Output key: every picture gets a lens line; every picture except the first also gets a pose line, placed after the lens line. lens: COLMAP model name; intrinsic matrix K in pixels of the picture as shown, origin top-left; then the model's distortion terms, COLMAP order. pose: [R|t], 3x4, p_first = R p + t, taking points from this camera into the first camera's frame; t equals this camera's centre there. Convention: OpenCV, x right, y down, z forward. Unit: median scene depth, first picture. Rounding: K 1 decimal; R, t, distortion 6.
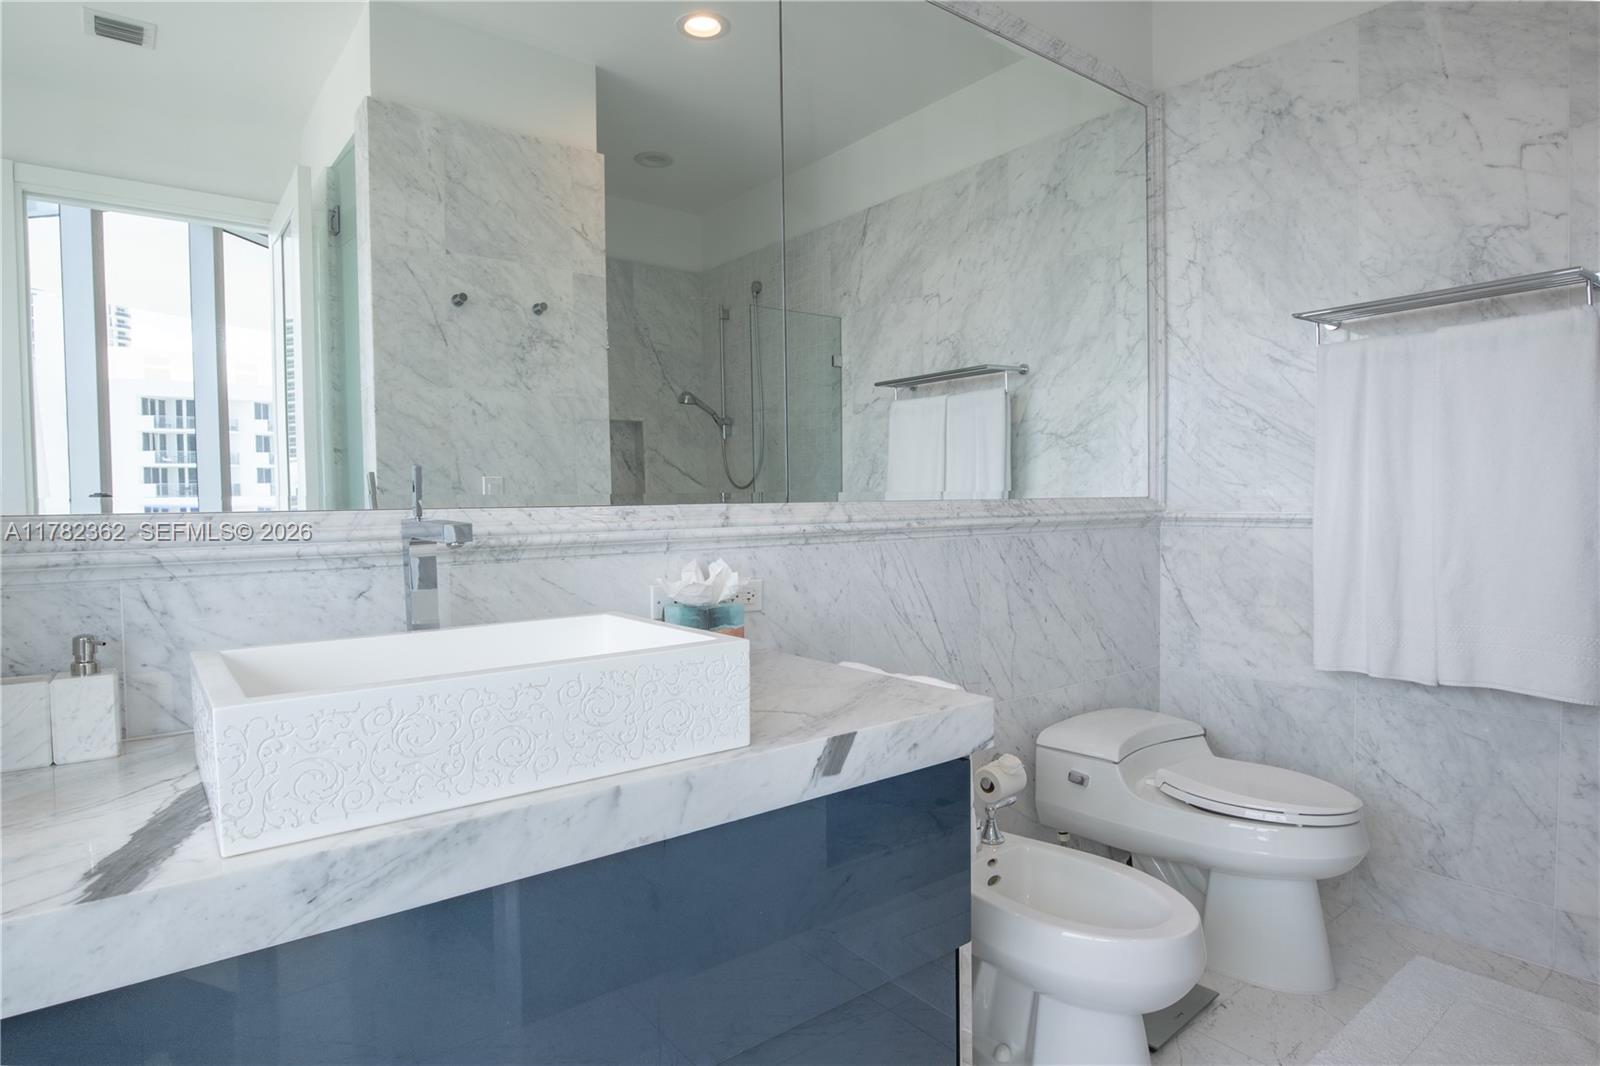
lens RADIAL K [[917.3, 0, 797.2], [0, 917.3, 511.5], [0, 0, 1]] dist [-0.002600, 0.000039]
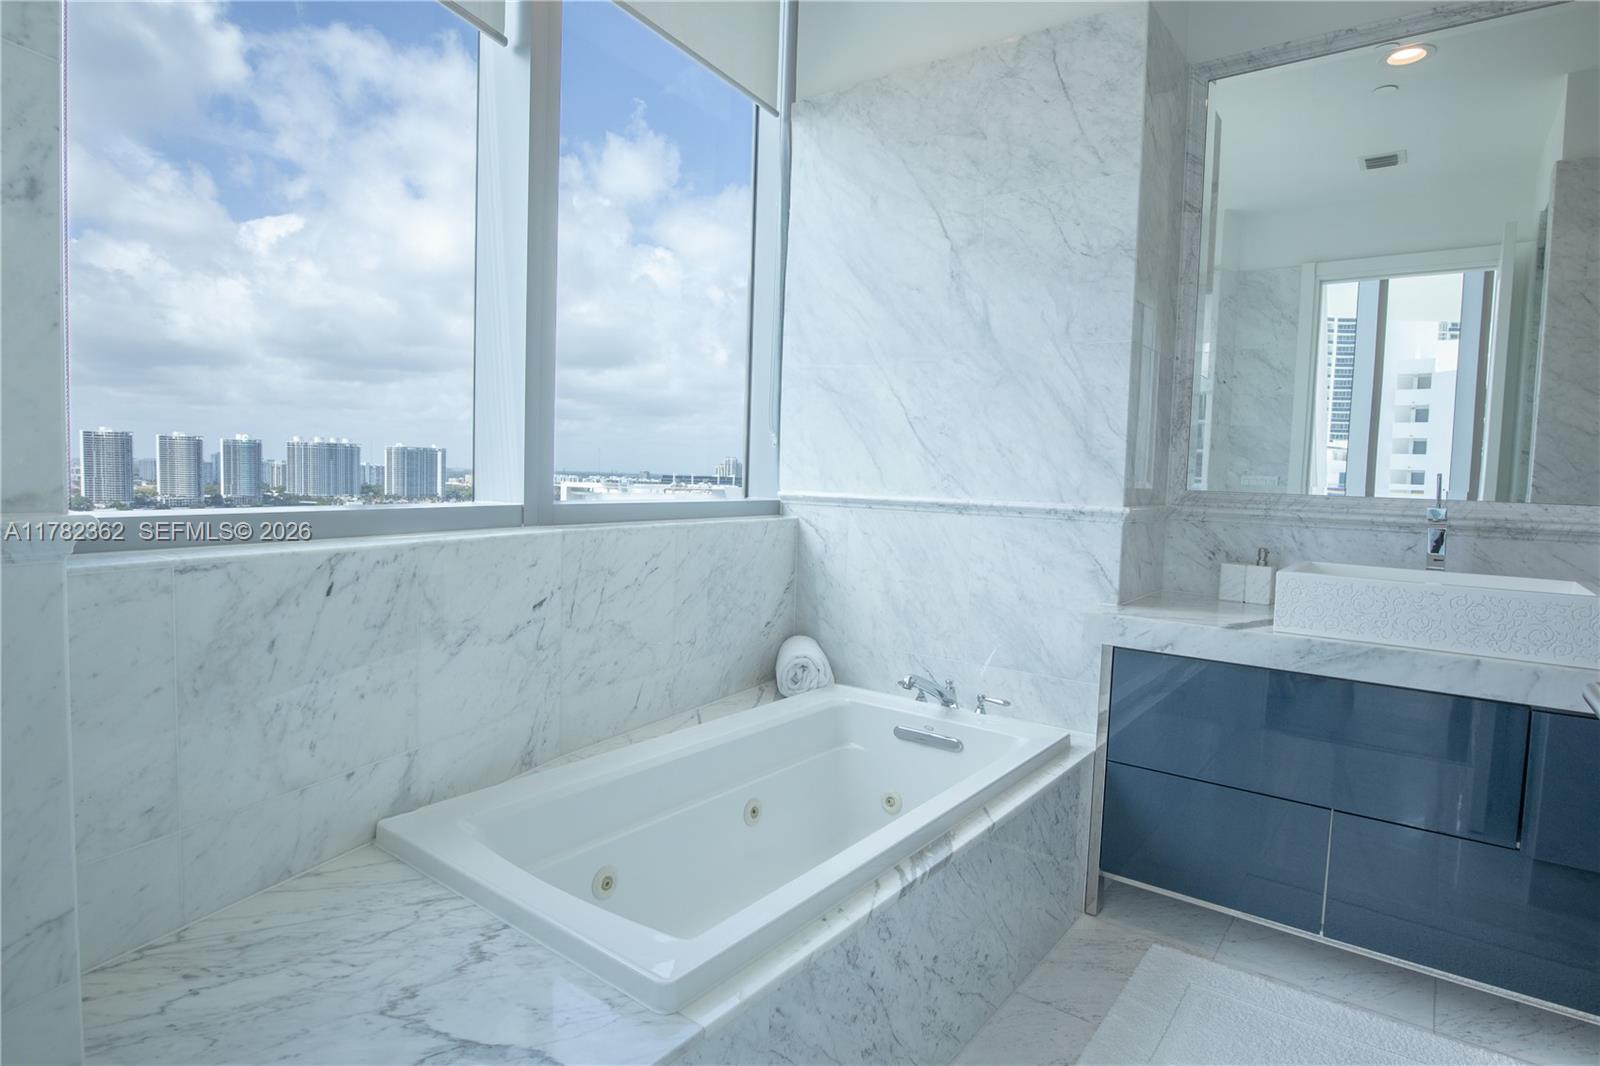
lens RADIAL K [[858.7, 0, 800.0], [0, 858.7, 533.0], [0, 0, 1]] dist [-0.036646, 0.000554]
pose [[0.279494, 0.089192, -0.955996, 0.643920], [-0.047603, 0.995739, 0.078983, -0.006914], [0.958967, 0.023433, 0.282549, -0.483578]]
